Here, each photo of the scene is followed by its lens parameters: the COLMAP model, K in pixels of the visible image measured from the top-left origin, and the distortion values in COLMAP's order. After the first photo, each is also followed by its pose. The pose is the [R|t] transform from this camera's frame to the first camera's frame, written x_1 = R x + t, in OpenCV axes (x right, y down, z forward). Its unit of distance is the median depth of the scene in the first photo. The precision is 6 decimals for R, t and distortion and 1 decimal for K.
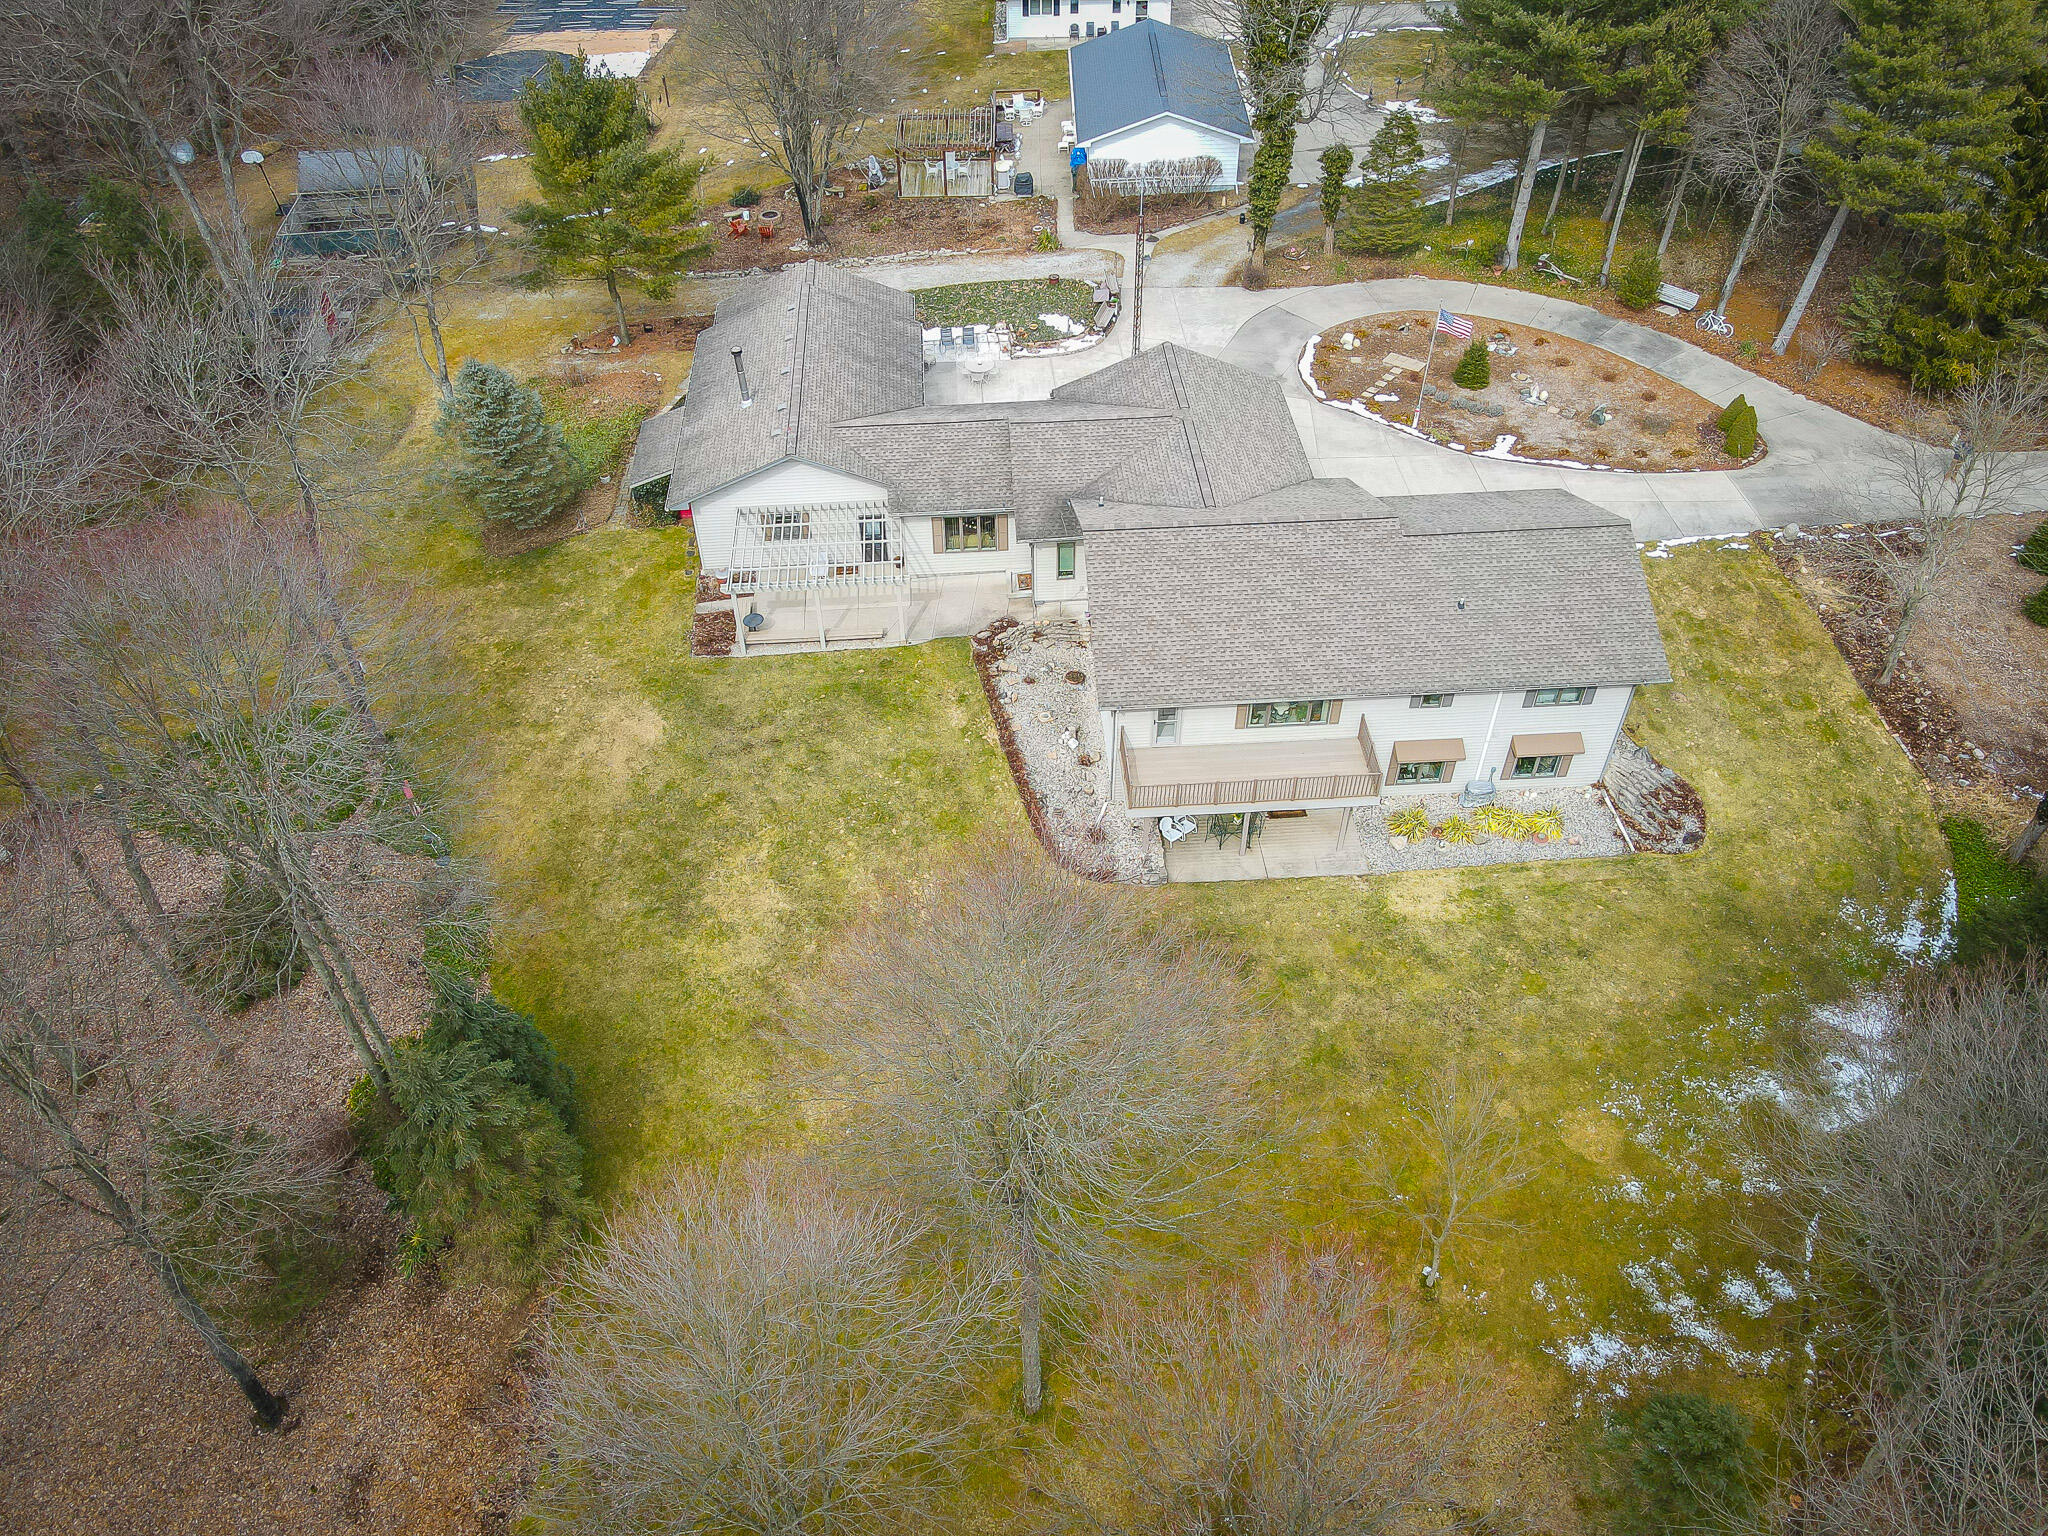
lens RADIAL K [[1498.1, 0, 1020.3], [0, 1498.1, 764.1], [0, 0, 1]] dist [0.040008, -0.015761]
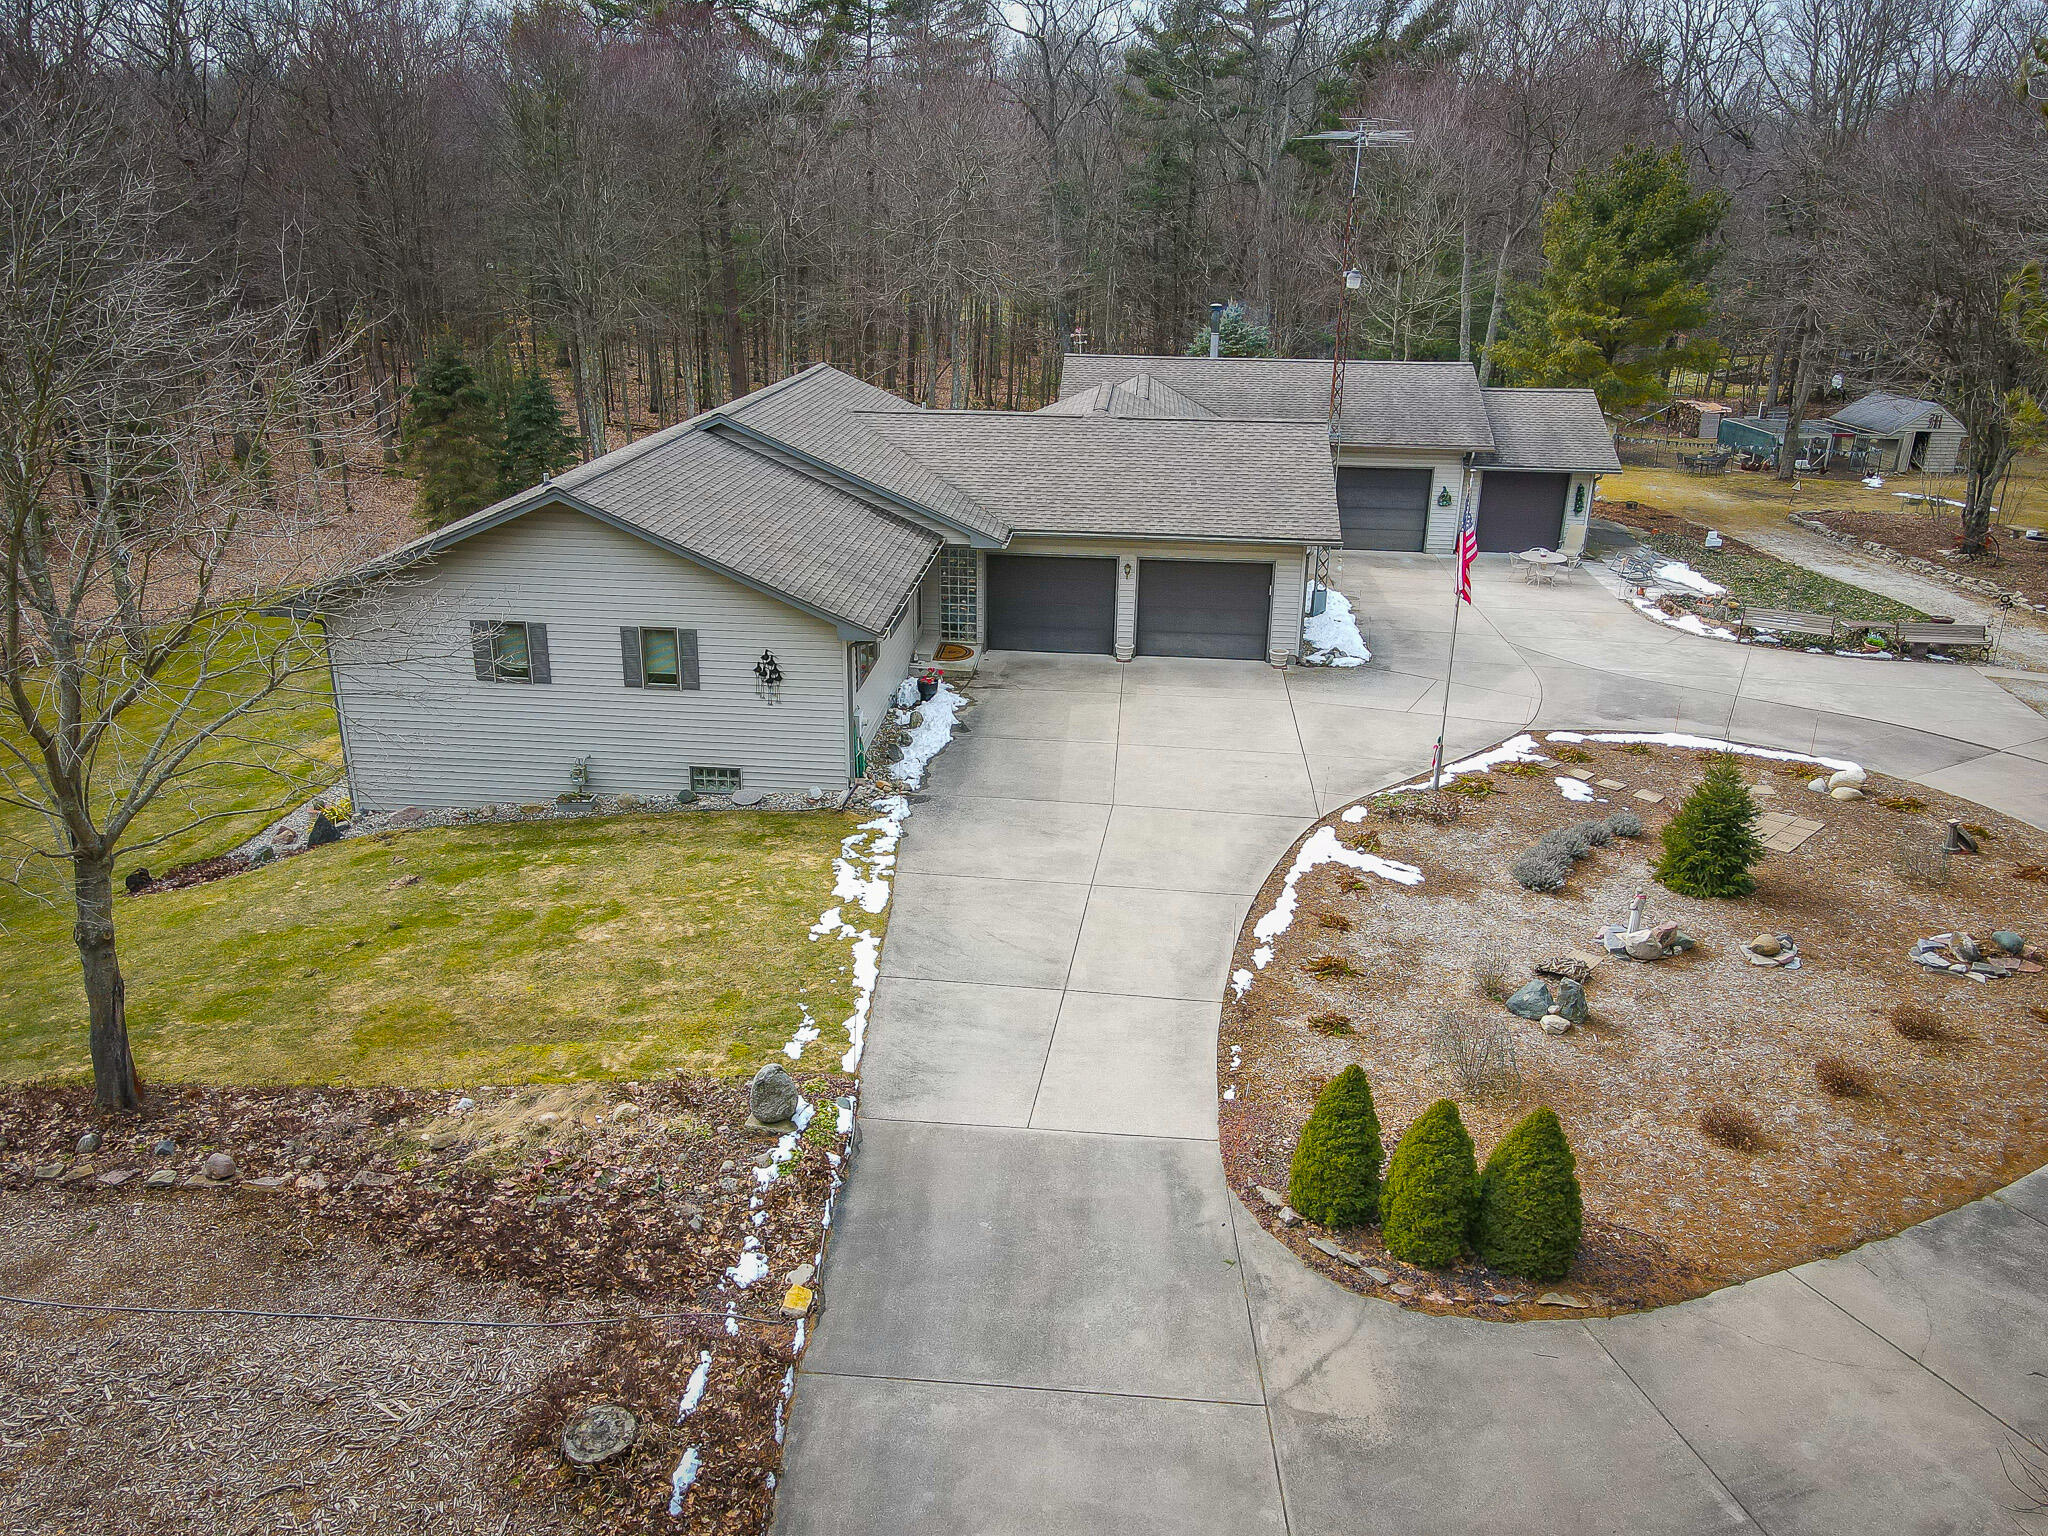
lens RADIAL K [[1498.1, 0, 1009.1], [0, 1498.1, 766.1], [0, 0, 1]] dist [0.040008, -0.015761]
pose [[-0.152906, 0.358795, -0.920807, 0.797282], [-0.692412, 0.625921, 0.358871, -0.352650], [0.705113, 0.692452, 0.152727, 1.000495]]
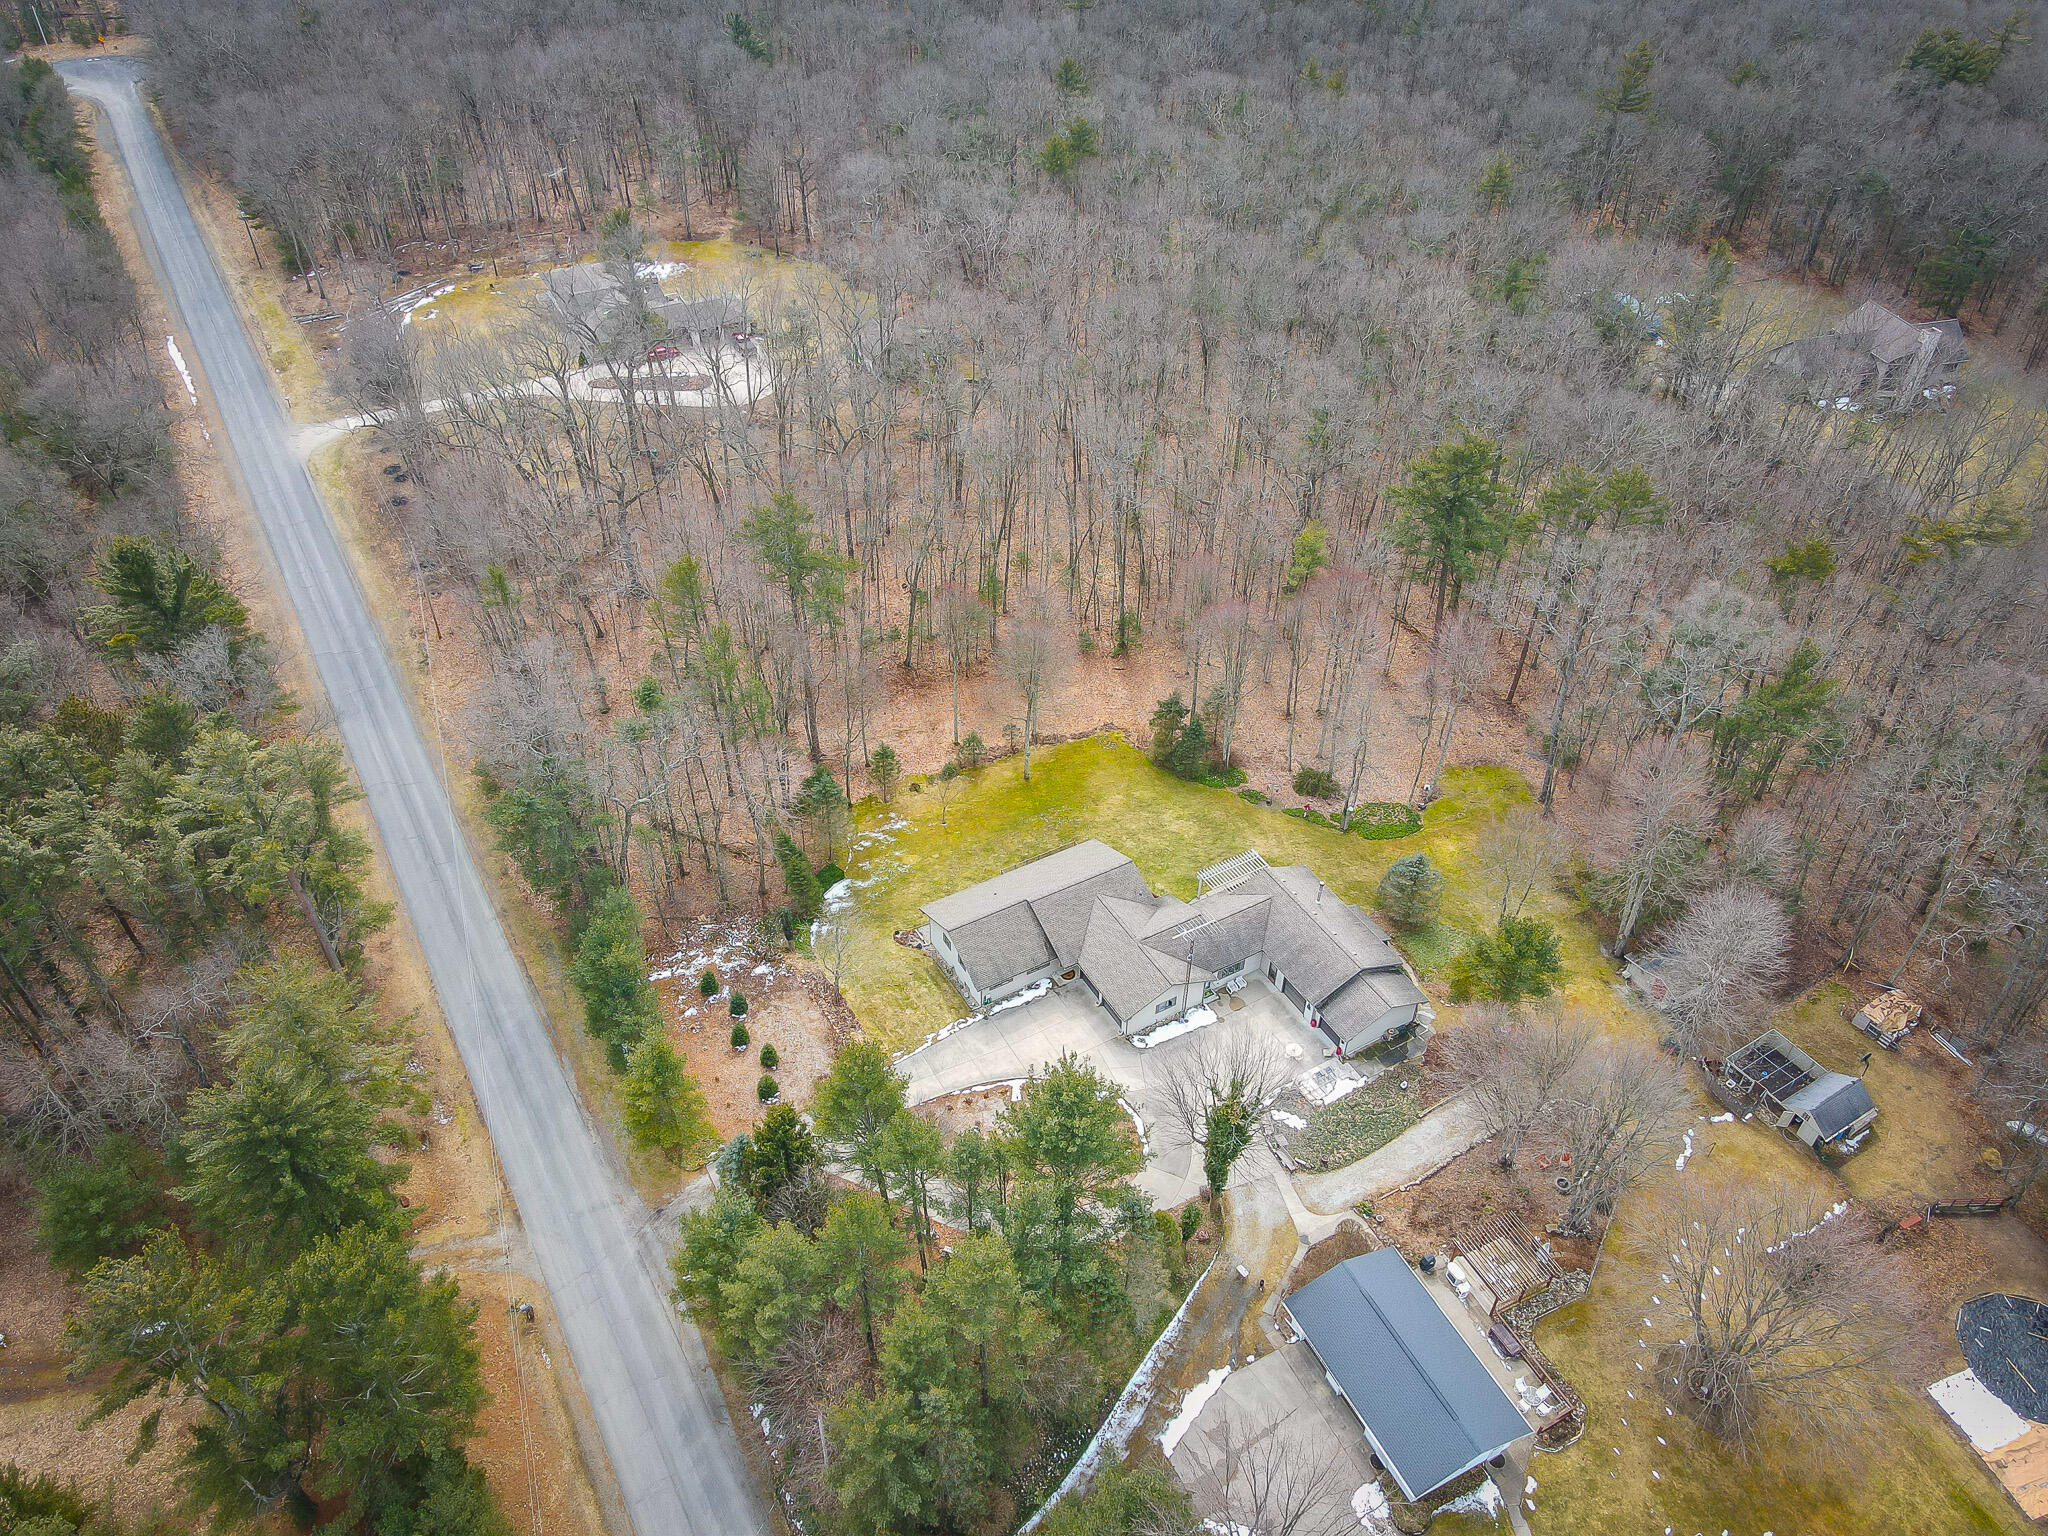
lens RADIAL K [[1498.1, 0, 1008.7], [0, 1498.1, 773.1], [0, 0, 1]] dist [0.040008, -0.015761]
pose [[-0.899393, 0.293850, -0.323642, 0.960884], [-0.297721, 0.130353, 0.945712, -2.391749], [0.320085, 0.946922, -0.029753, 0.784734]]
